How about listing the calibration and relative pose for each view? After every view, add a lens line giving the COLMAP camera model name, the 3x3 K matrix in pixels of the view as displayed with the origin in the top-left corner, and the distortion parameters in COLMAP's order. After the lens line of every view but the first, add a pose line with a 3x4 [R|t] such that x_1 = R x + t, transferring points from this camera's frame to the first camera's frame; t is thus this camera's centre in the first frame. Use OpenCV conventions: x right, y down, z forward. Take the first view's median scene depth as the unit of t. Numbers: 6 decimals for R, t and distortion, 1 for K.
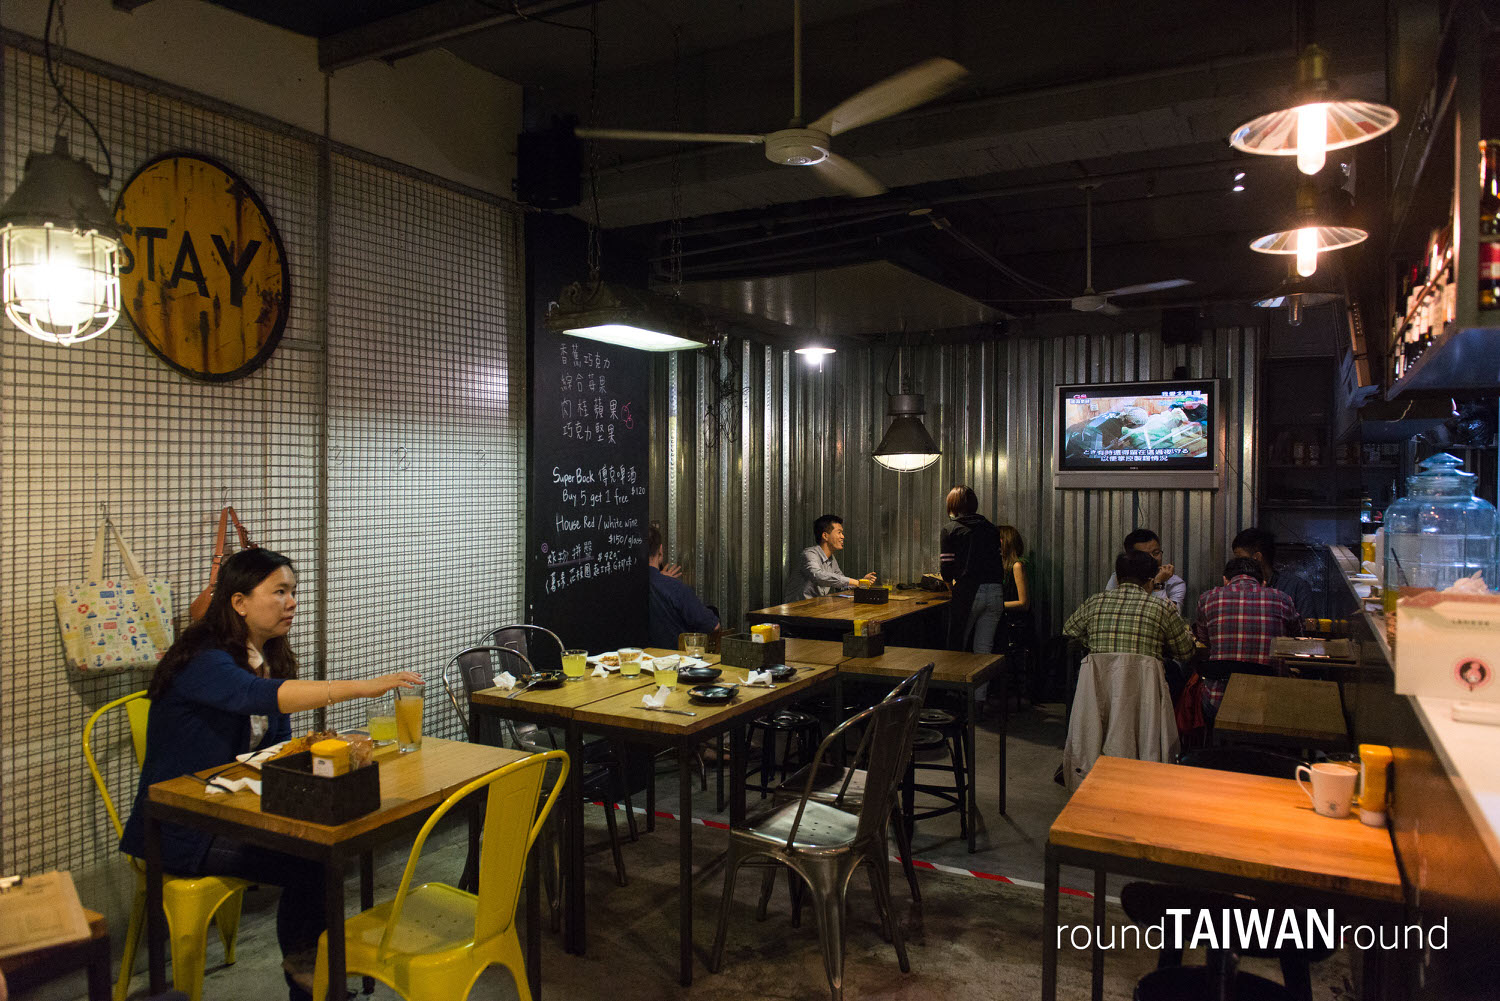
lens RADIAL K [[1010.9, 0, 750.0], [0, 1010.9, 500.5], [0, 0, 1]] dist [-0.020065, -0.006556]
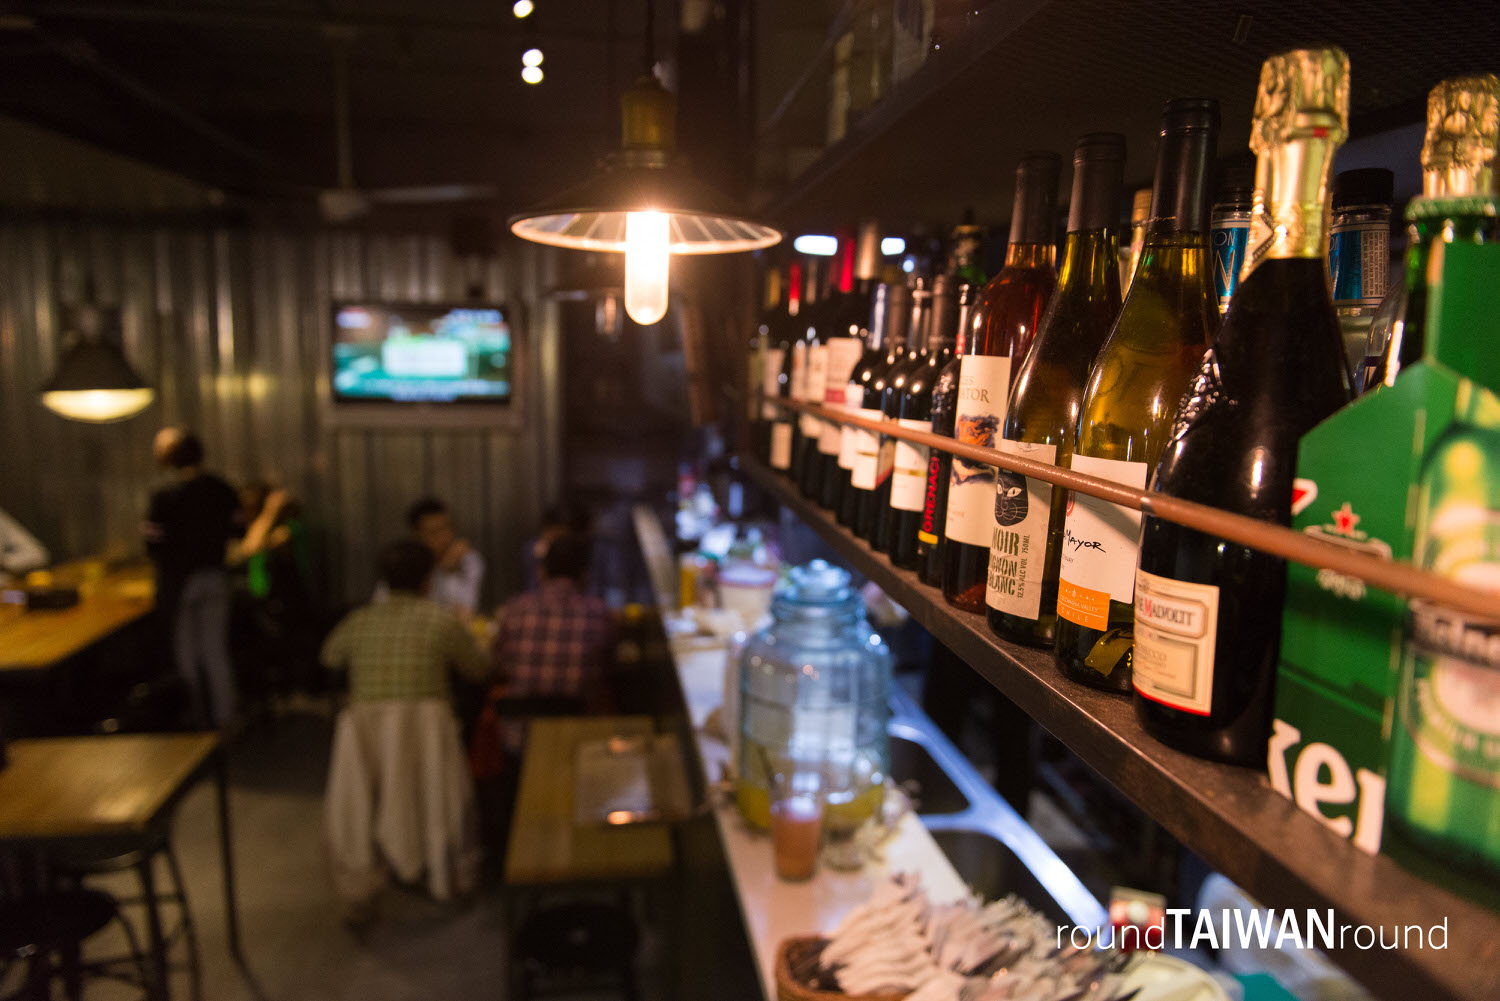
lens RADIAL K [[1010.9, 0, 750.0], [0, 1010.9, 500.5], [0, 0, 1]] dist [-0.020065, -0.006556]
pose [[0.797222, -0.071845, 0.599395, 0.117828], [-0.002053, 0.992565, 0.121701, -0.069725], [-0.603682, -0.098253, 0.791147, 0.223701]]
